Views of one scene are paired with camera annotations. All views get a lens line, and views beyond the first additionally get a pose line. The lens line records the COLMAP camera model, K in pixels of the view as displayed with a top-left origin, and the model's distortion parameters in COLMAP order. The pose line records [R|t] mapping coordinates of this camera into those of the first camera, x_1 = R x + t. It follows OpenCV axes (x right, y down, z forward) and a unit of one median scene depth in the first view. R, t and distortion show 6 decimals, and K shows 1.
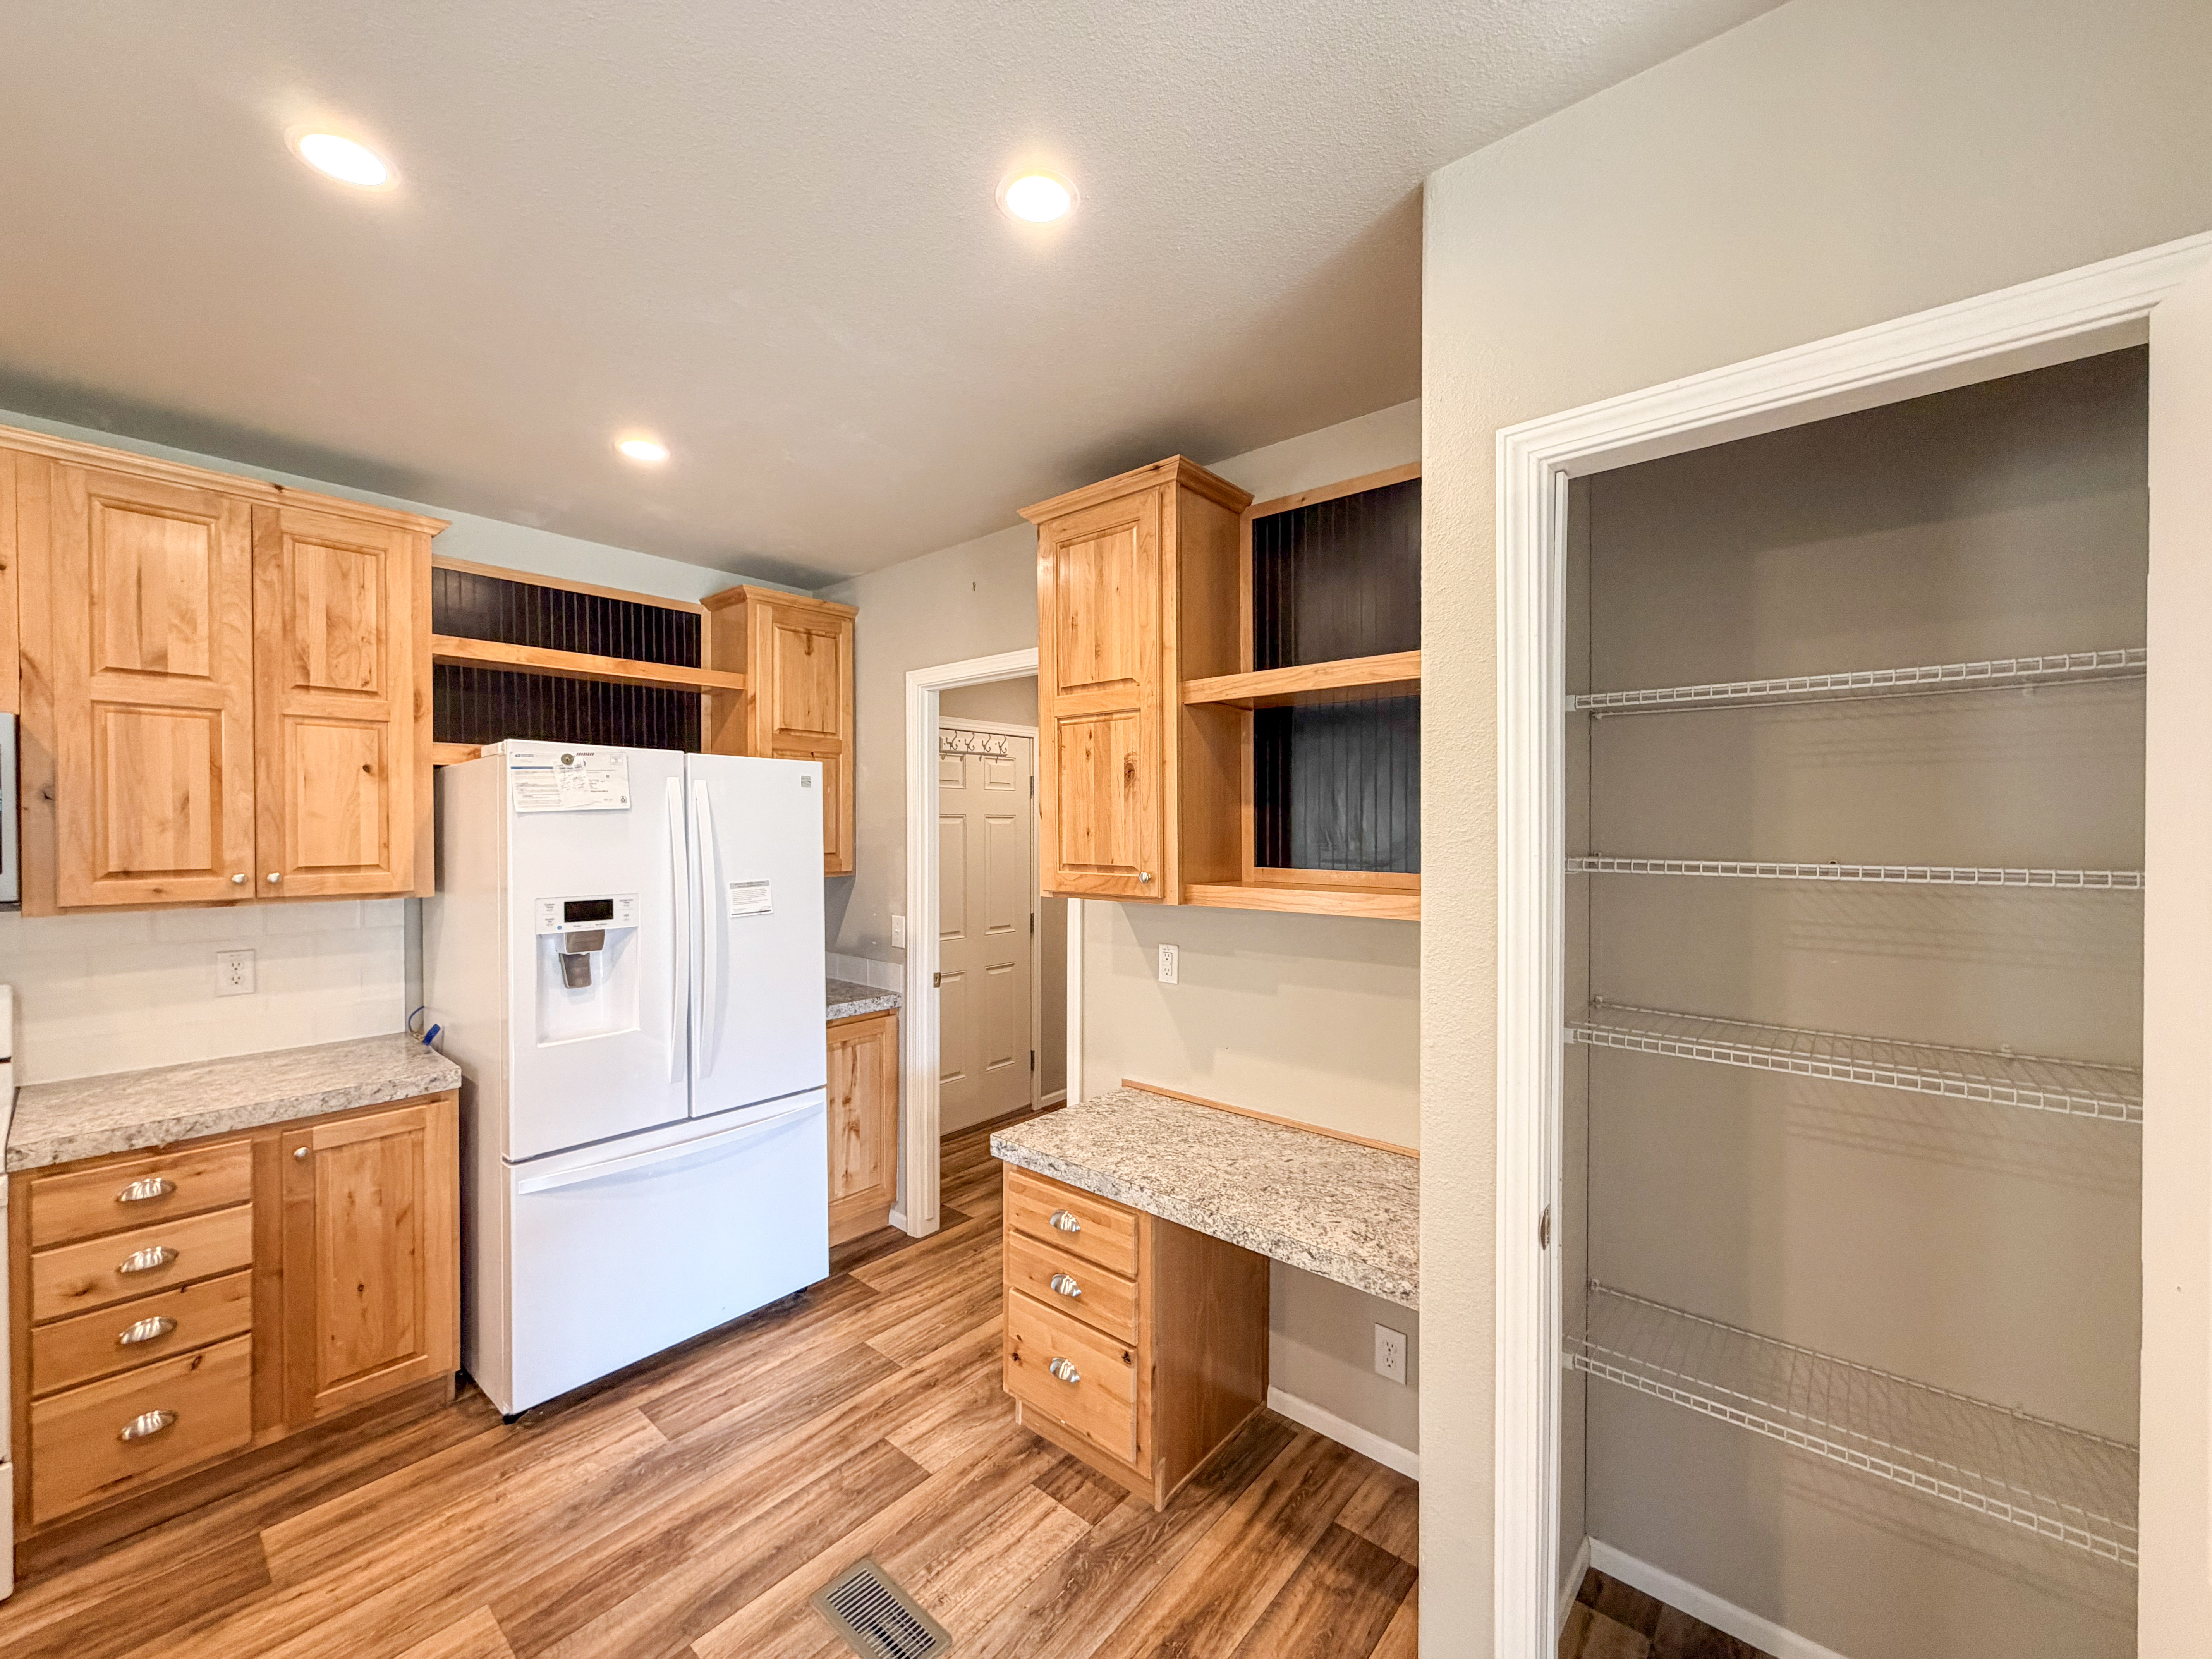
lens RADIAL K [[882.6, 0, 1098.2], [0, 882.6, 832.7], [0, 0, 1]] dist [0.000464, 0.000132]
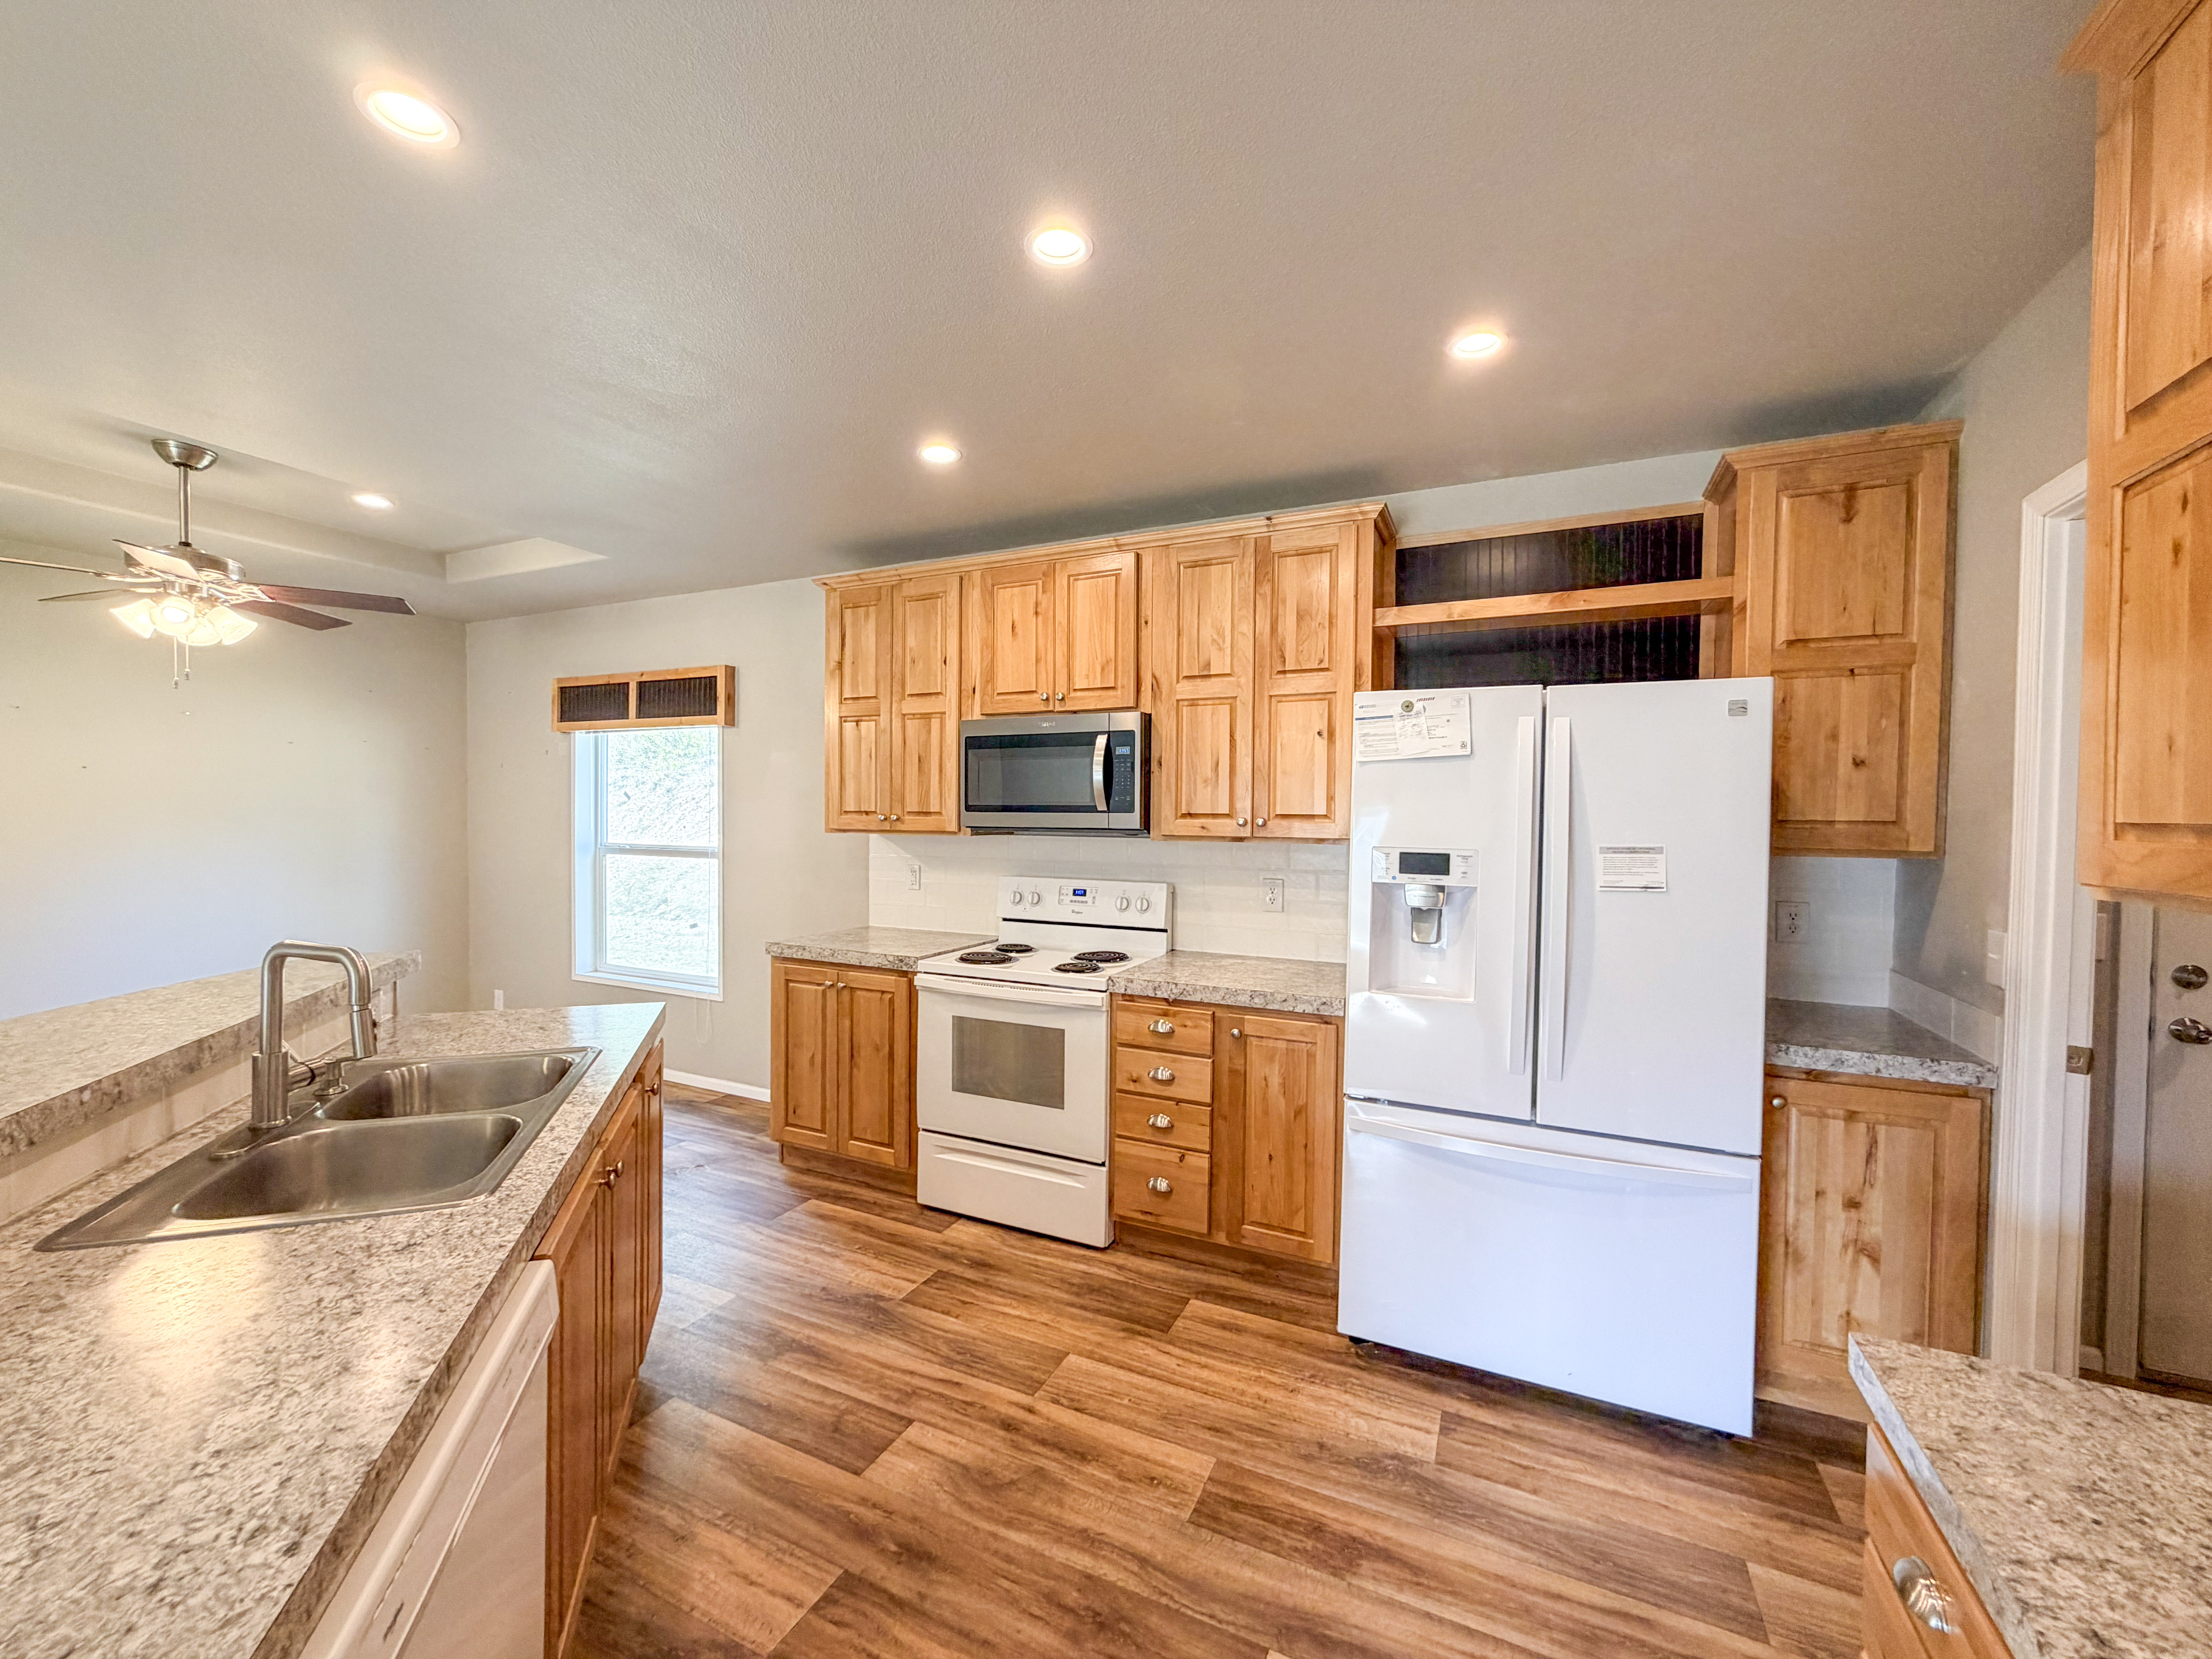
lens RADIAL K [[882.6, 0, 1098.2], [0, 882.6, 832.7], [0, 0, 1]] dist [0.000464, 0.000132]
pose [[0.265506, 0.027648, -0.963713, 0.259407], [-0.017124, 0.999566, 0.023959, 0.040034], [0.963957, 0.010142, 0.265864, 0.427641]]
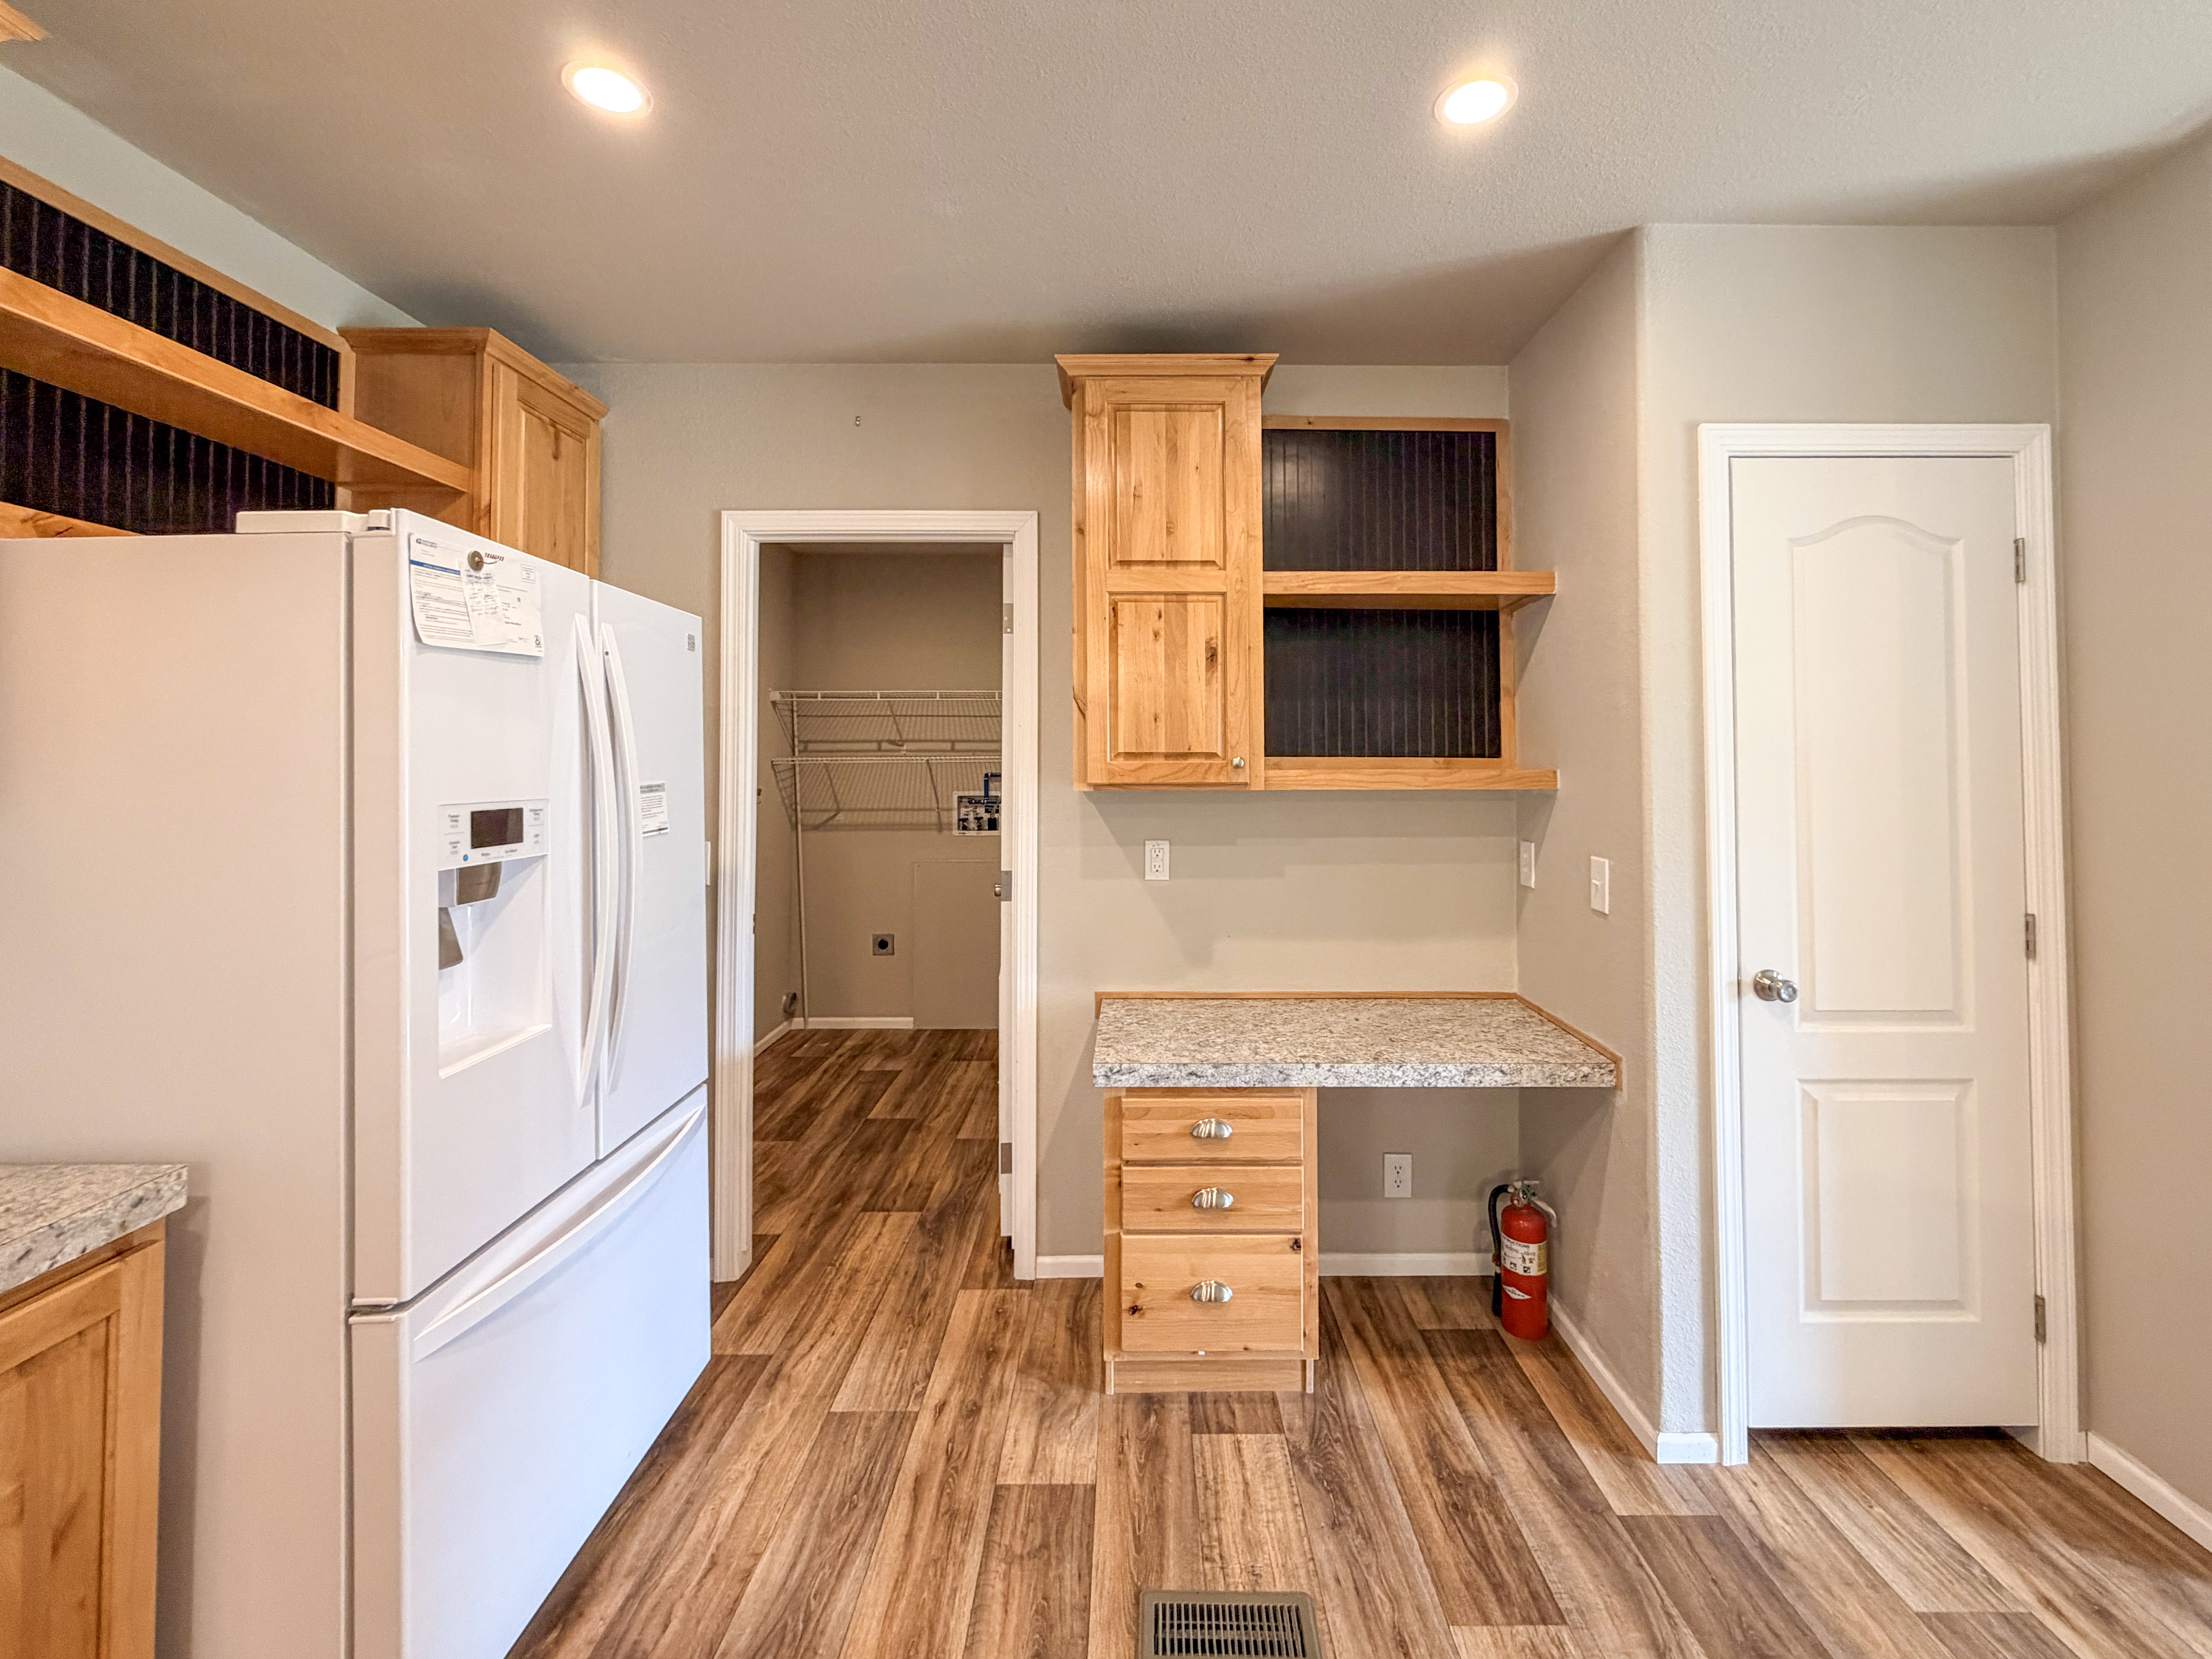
lens RADIAL K [[927.2, 0, 1134.3], [0, 927.2, 738.7], [0, 0, 1]] dist [0.001286, 0.000406]
pose [[0.754271, 0.017153, 0.656340, -0.695620], [0.005535, 0.999457, -0.032480, 0.054904], [-0.656540, 0.028132, 0.753766, 0.282659]]
